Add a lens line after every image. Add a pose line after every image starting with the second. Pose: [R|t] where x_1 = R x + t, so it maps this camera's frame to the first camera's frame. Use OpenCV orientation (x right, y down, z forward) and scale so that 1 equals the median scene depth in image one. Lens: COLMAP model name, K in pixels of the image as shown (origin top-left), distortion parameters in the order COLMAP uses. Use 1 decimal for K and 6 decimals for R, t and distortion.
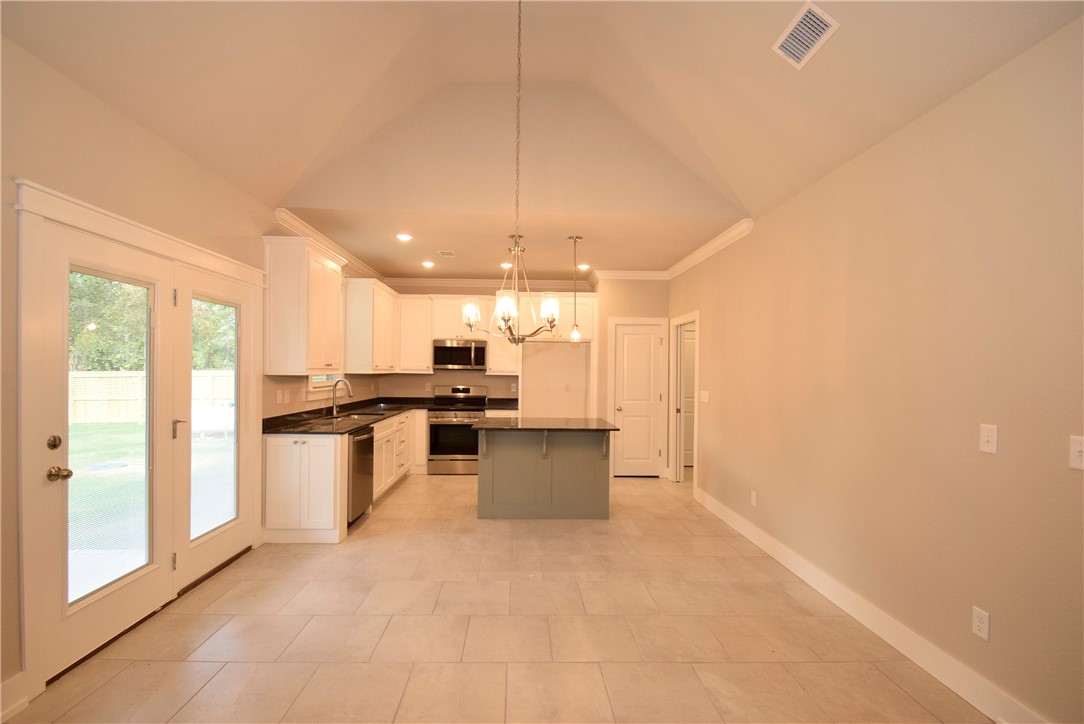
lens RADIAL K [[478.4, 0, 533.6], [0, 478.4, 377.5], [0, 0, 1]] dist [0.001122, -0.000490]
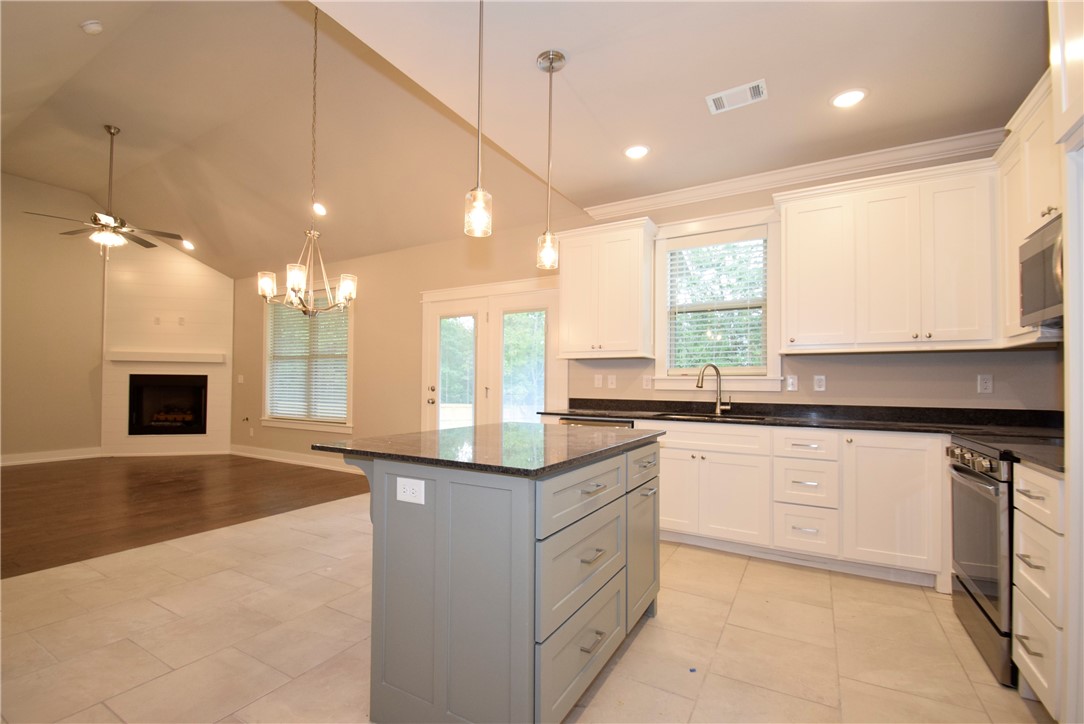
lens RADIAL K [[478.4, 0, 533.6], [0, 478.4, 377.5], [0, 0, 1]] dist [0.001122, -0.000490]
pose [[-0.532077, -0.029634, -0.846177, 0.281154], [-0.026705, 0.999477, -0.018211, 0.035168], [0.846275, 0.012908, -0.532590, 0.911104]]
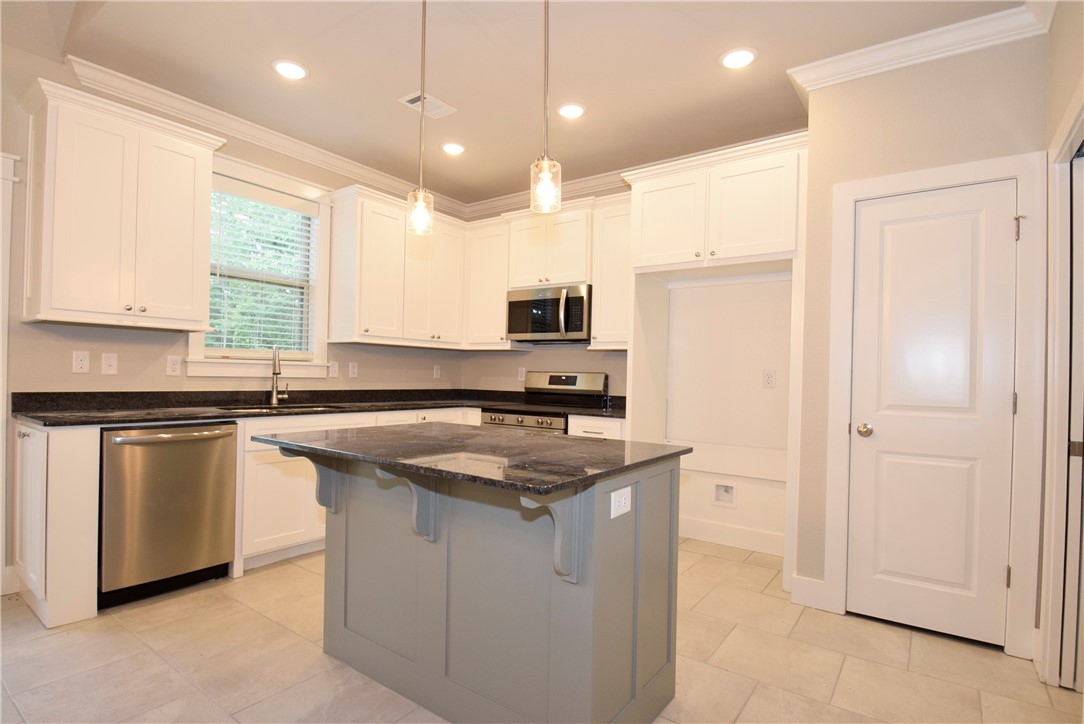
lens RADIAL K [[546.3, 0, 526.8], [0, 546.3, 385.6], [0, 0, 1]] dist [-0.004925, -0.001335]
pose [[0.780310, 0.019686, -0.625082, 0.235760], [-0.023061, 0.999730, 0.002697, 0.035396], [0.624967, 0.012310, 0.780554, 0.510216]]
